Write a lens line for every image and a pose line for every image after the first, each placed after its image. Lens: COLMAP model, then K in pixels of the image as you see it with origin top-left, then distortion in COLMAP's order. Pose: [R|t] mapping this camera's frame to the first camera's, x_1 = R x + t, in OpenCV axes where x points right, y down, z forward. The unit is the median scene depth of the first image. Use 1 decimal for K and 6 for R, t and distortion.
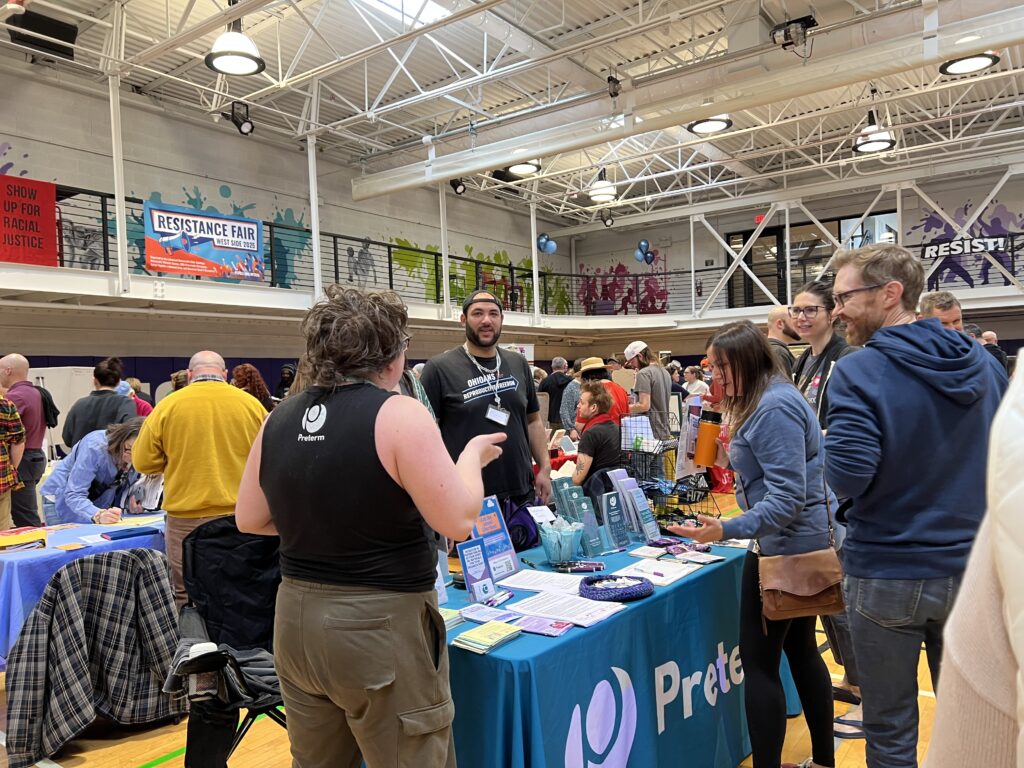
lens RADIAL K [[775.7, 0, 507.6], [0, 775.7, 382.1], [0, 0, 1]] dist [0.057048, -0.062602]
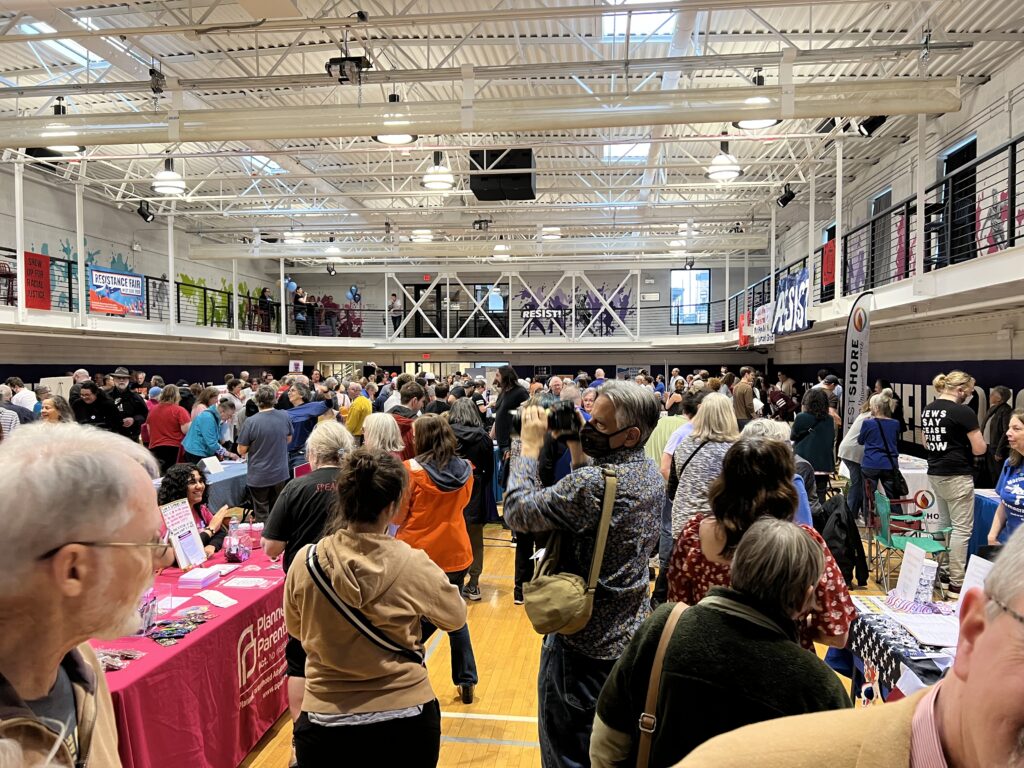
lens RADIAL K [[764.8, 0, 512.0], [0, 764.8, 384.0], [0, 0, 1]] dist [0.090121, -0.101368]
pose [[0.871487, 0.019211, 0.490041, -0.368821], [-0.025349, 0.999661, 0.005891, -0.023318], [-0.489762, -0.017556, 0.871679, -0.545389]]
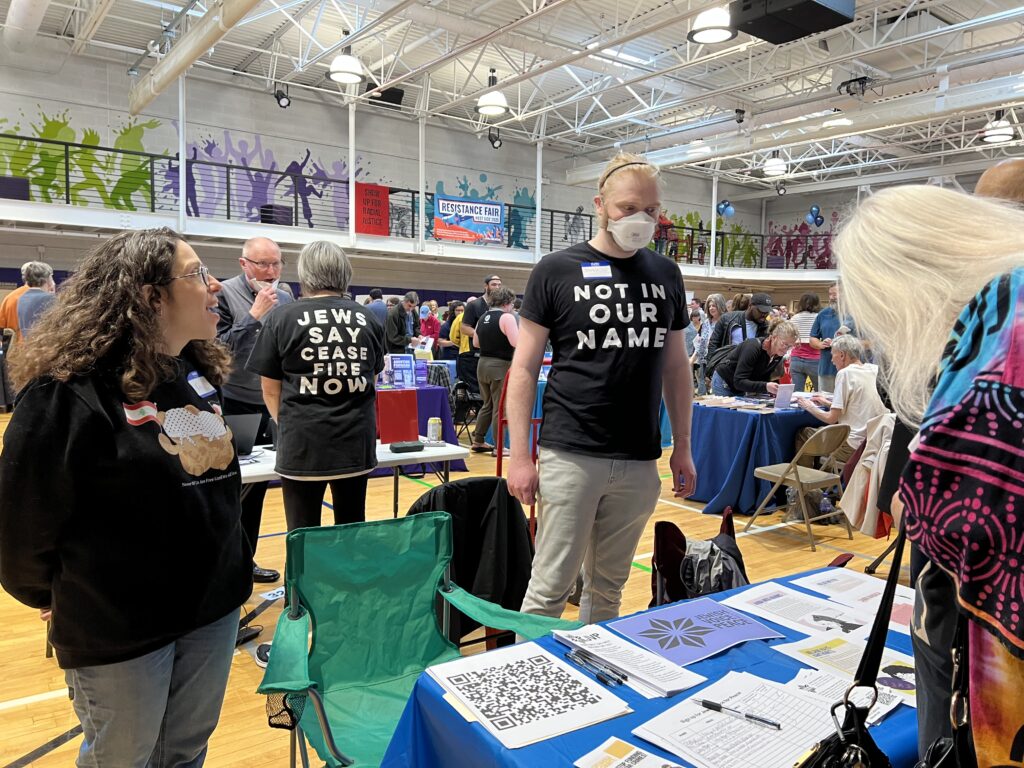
lens RADIAL K [[772.3, 0, 517.0], [0, 772.3, 382.3], [0, 0, 1]] dist [0.054242, -0.063808]
pose [[0.953715, 0.079979, -0.289882, 0.150356], [-0.055258, 0.994178, 0.092498, -0.000914], [0.295592, -0.072199, 0.952582, -0.390729]]
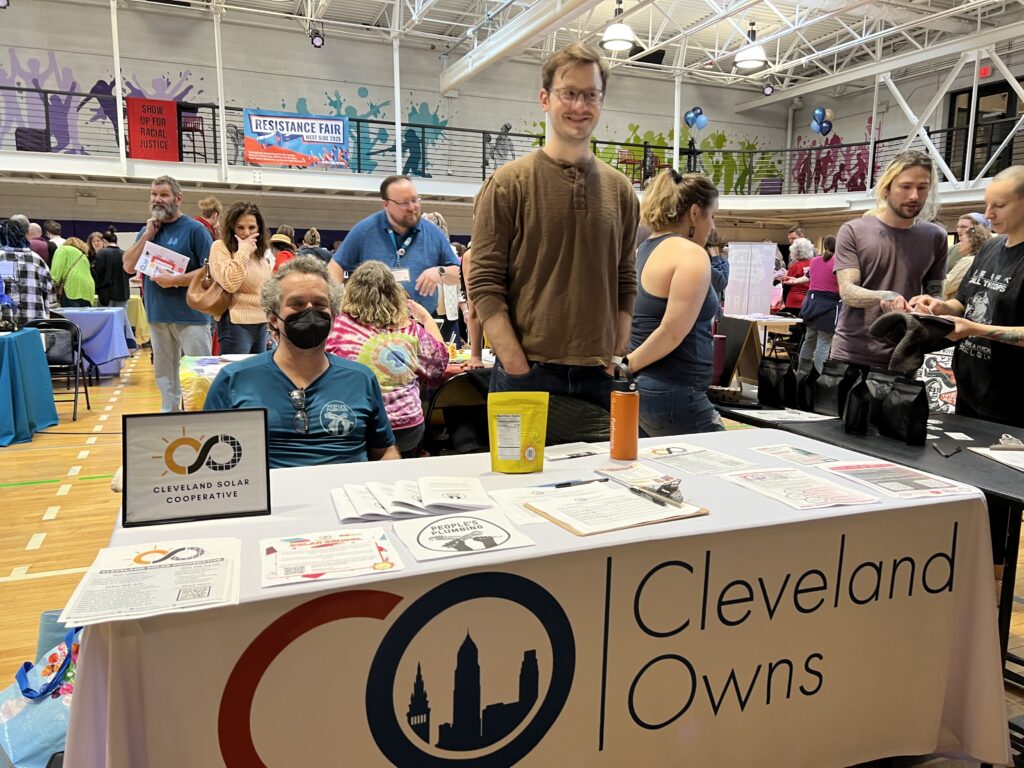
lens RADIAL K [[772.3, 0, 517.0], [0, 772.3, 382.3], [0, 0, 1]] dist [0.054242, -0.063808]
pose [[0.859167, 0.116090, -0.498353, 0.501289], [-0.040582, 0.986315, 0.159796, -0.001236], [0.510084, -0.117068, 0.852121, 0.034433]]
